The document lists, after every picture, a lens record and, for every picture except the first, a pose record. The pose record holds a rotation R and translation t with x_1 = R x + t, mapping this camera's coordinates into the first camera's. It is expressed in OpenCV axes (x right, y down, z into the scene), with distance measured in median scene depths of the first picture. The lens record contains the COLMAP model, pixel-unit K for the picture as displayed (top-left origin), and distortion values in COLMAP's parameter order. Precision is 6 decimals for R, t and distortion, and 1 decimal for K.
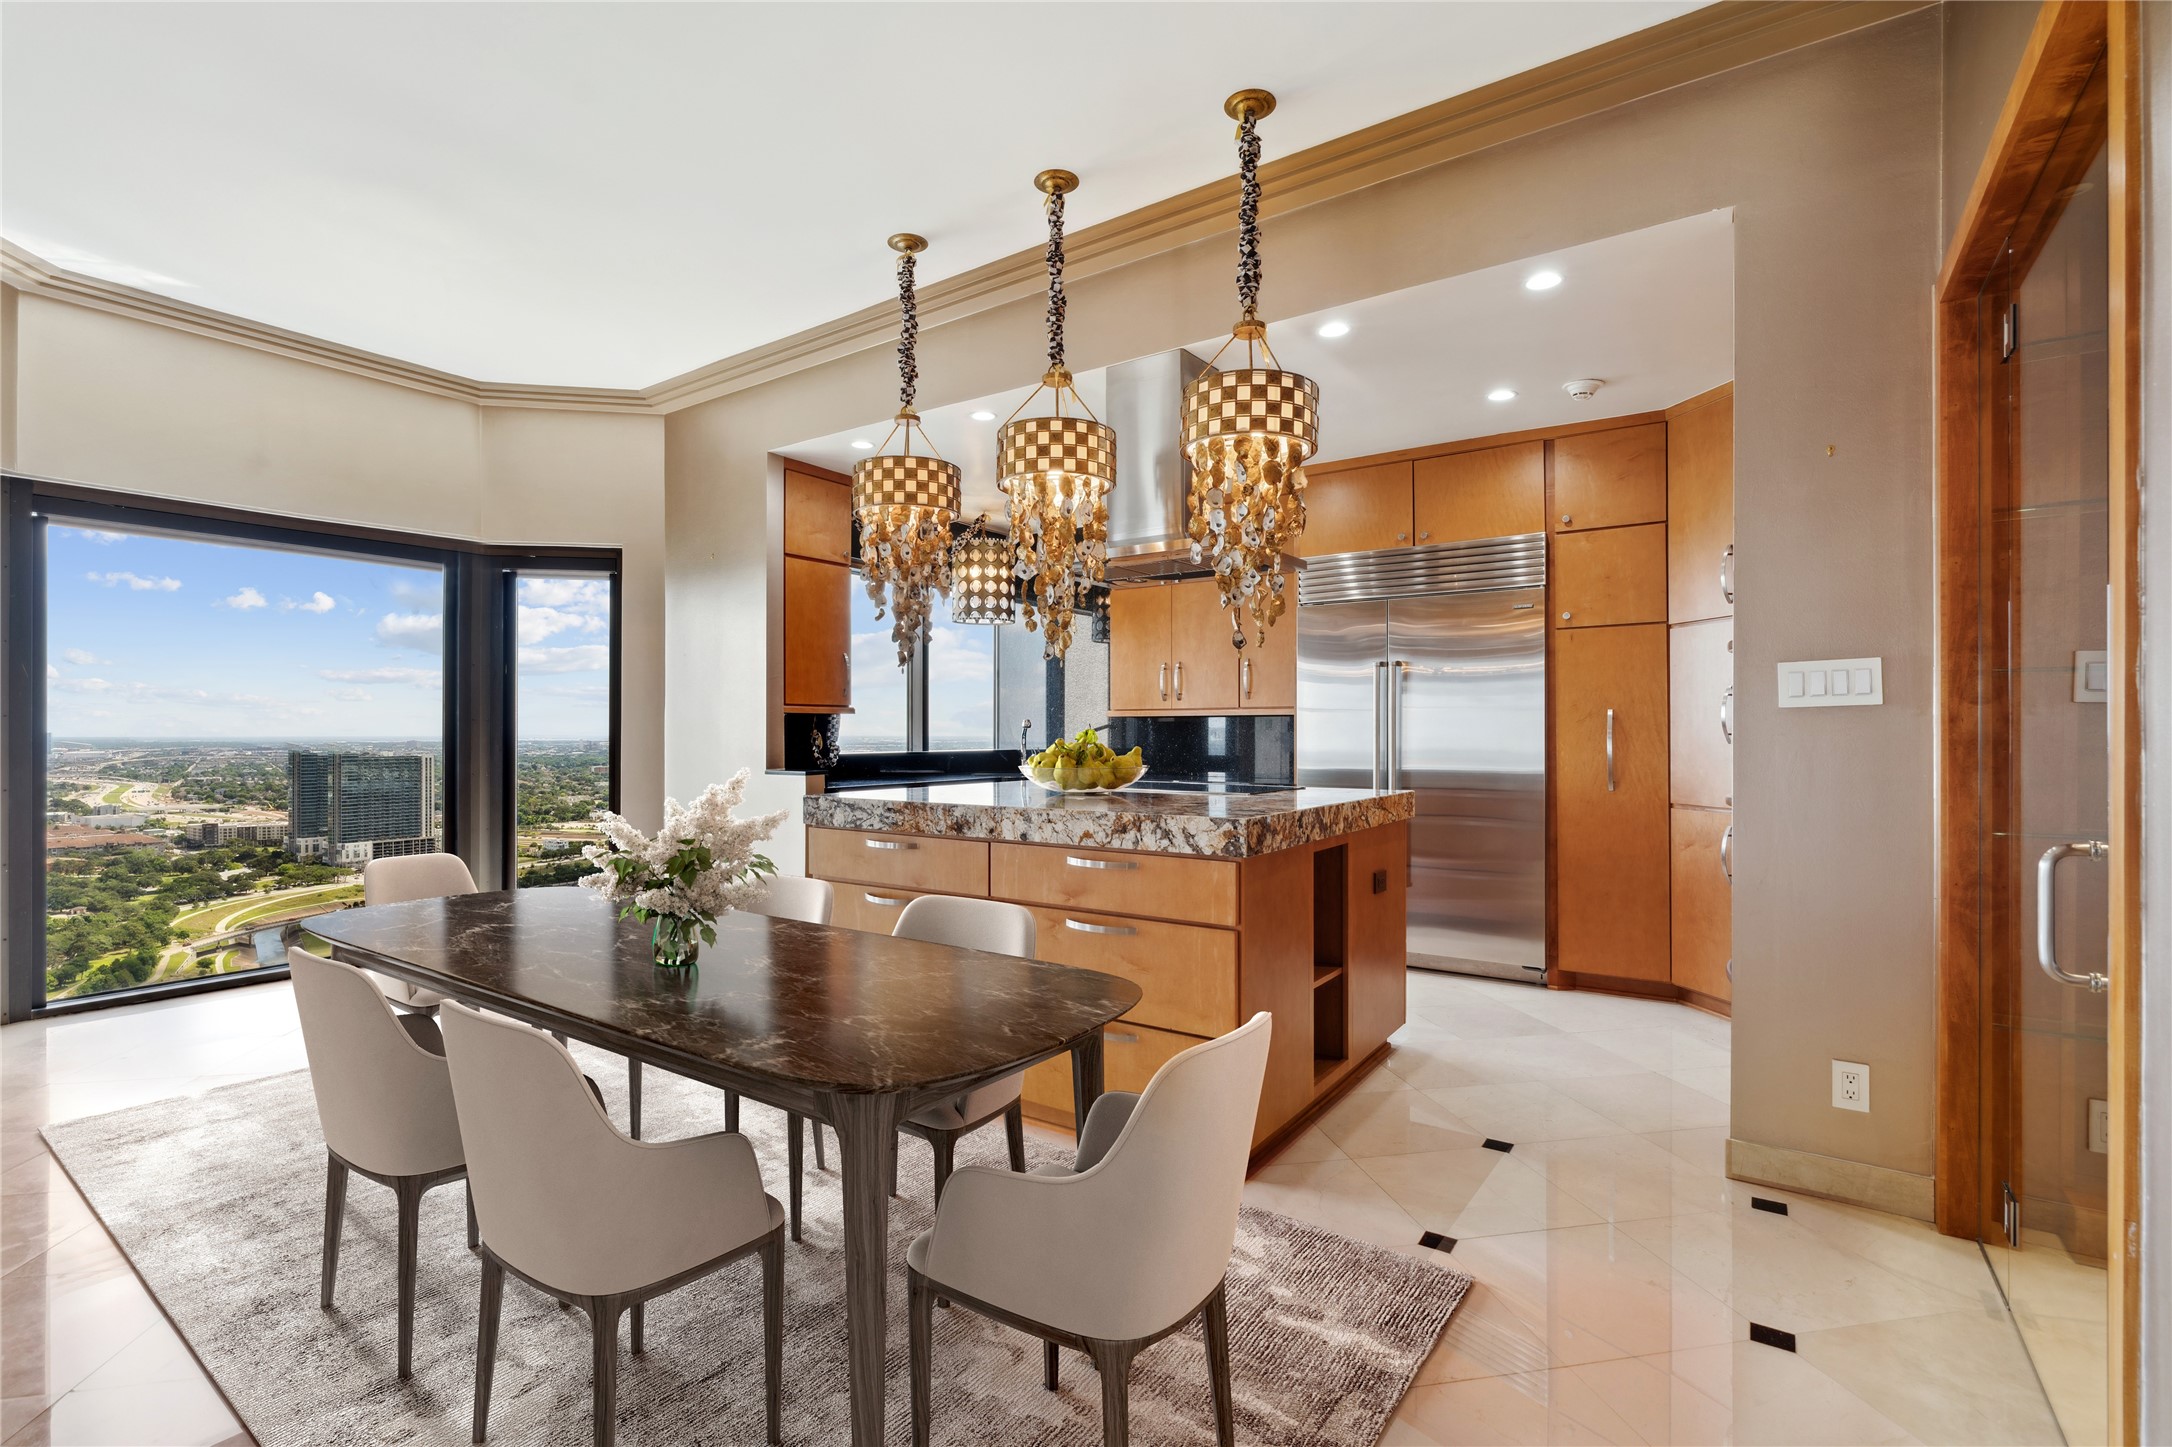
lens RADIAL K [[986.8, 0, 1084.7], [0, 986.8, 730.2], [0, 0, 1]] dist [-0.004551, -0.000650]
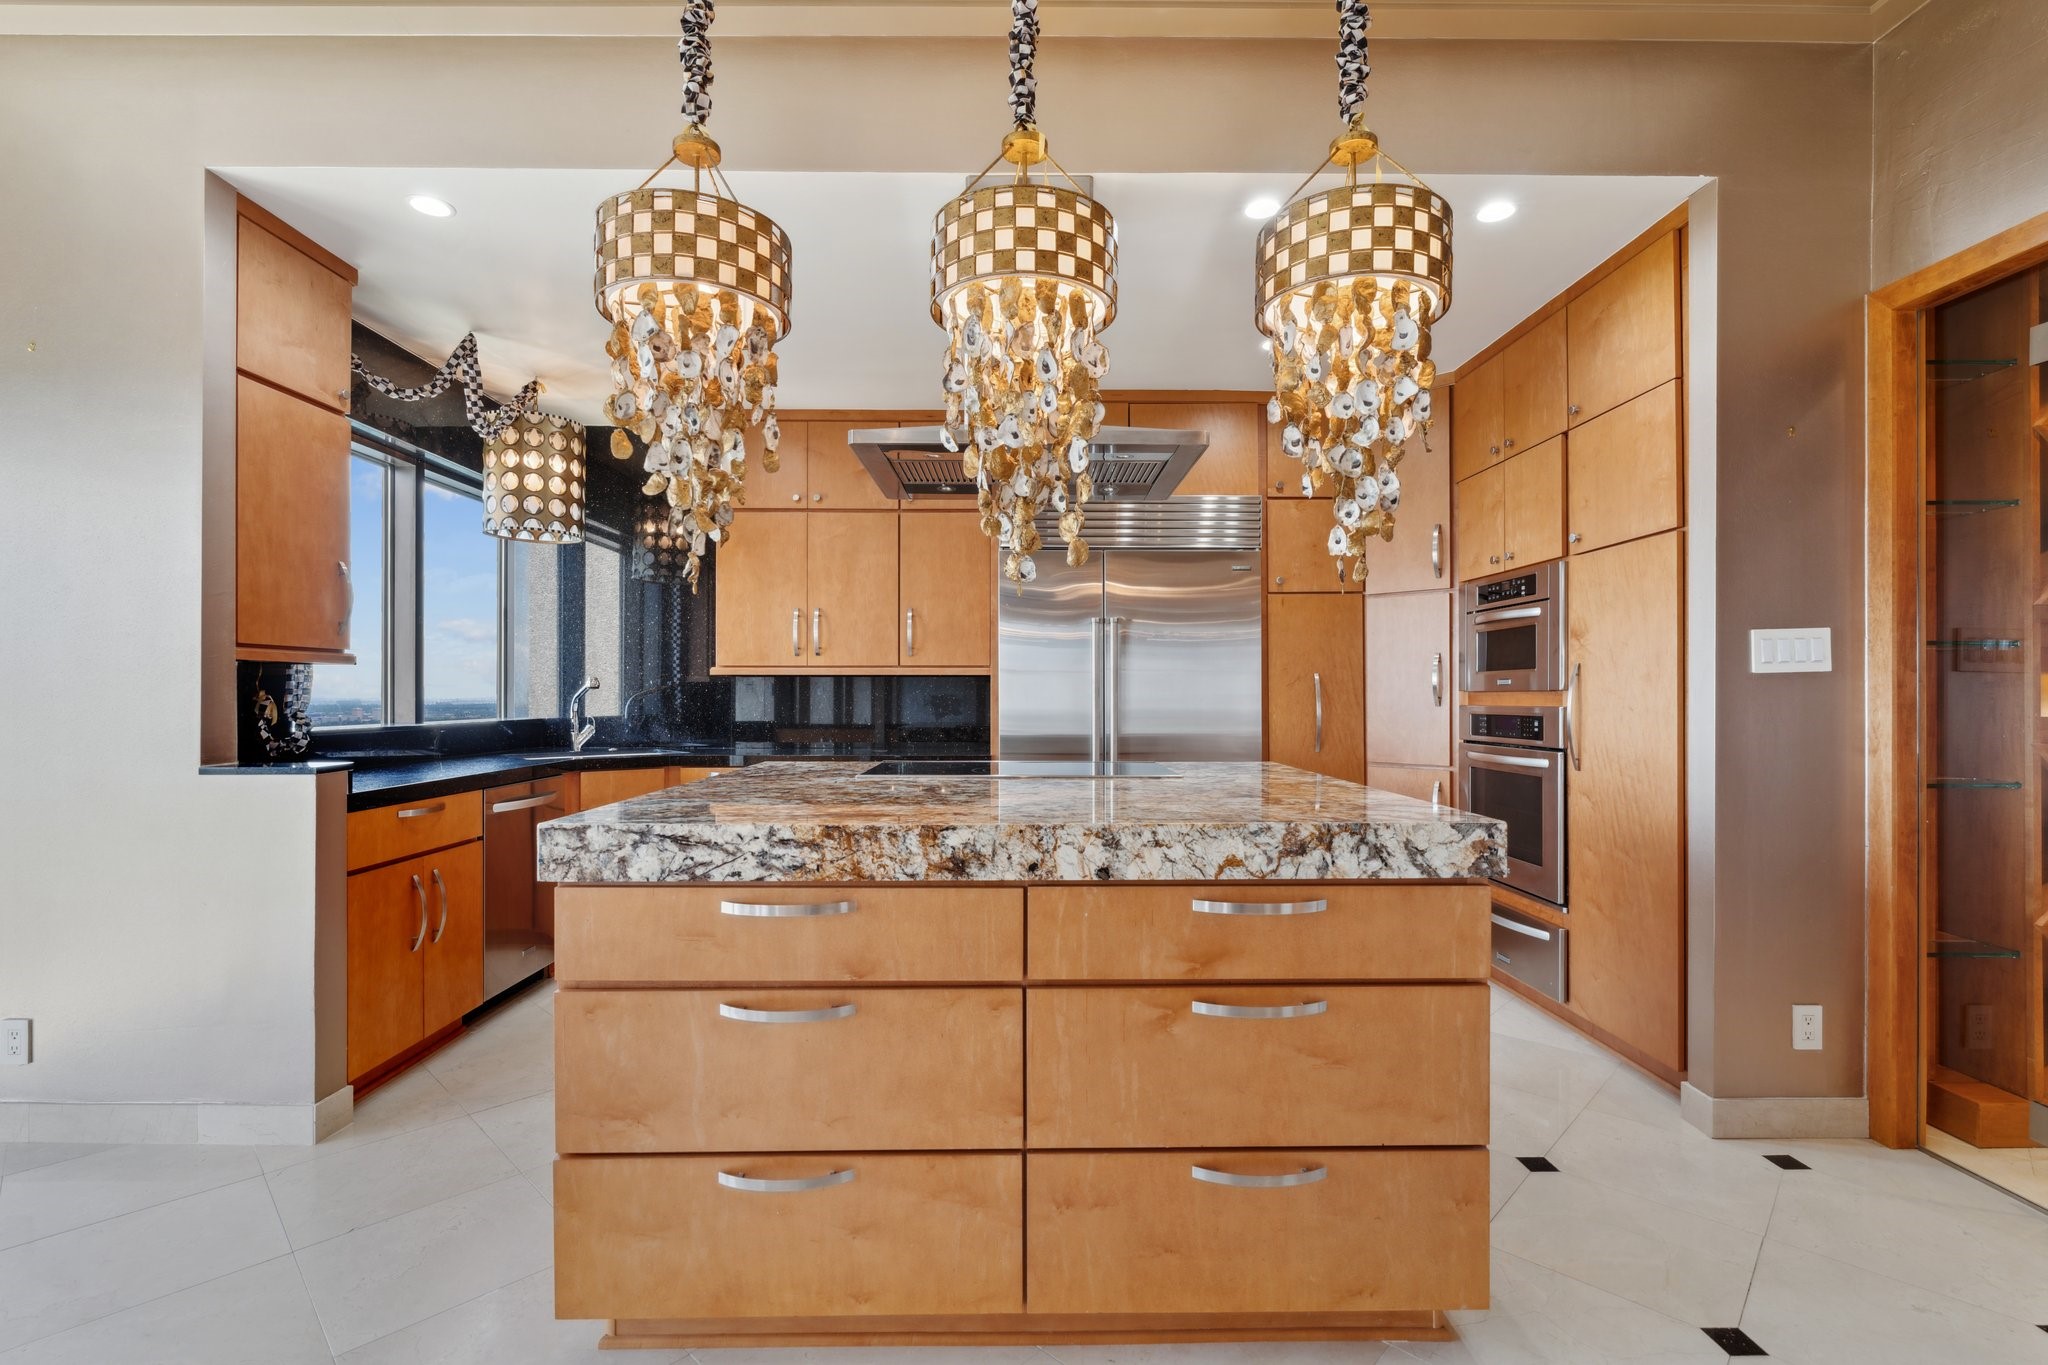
lens RADIAL K [[930.5, 0, 1023.7], [0, 930.5, 692.7], [0, 0, 1]] dist [-0.004551, -0.000650]
pose [[0.814765, 0.001675, 0.579789, -0.394158], [-0.001732, 0.999998, -0.000455, -0.000203], [-0.579789, -0.000634, 0.814766, 0.529061]]
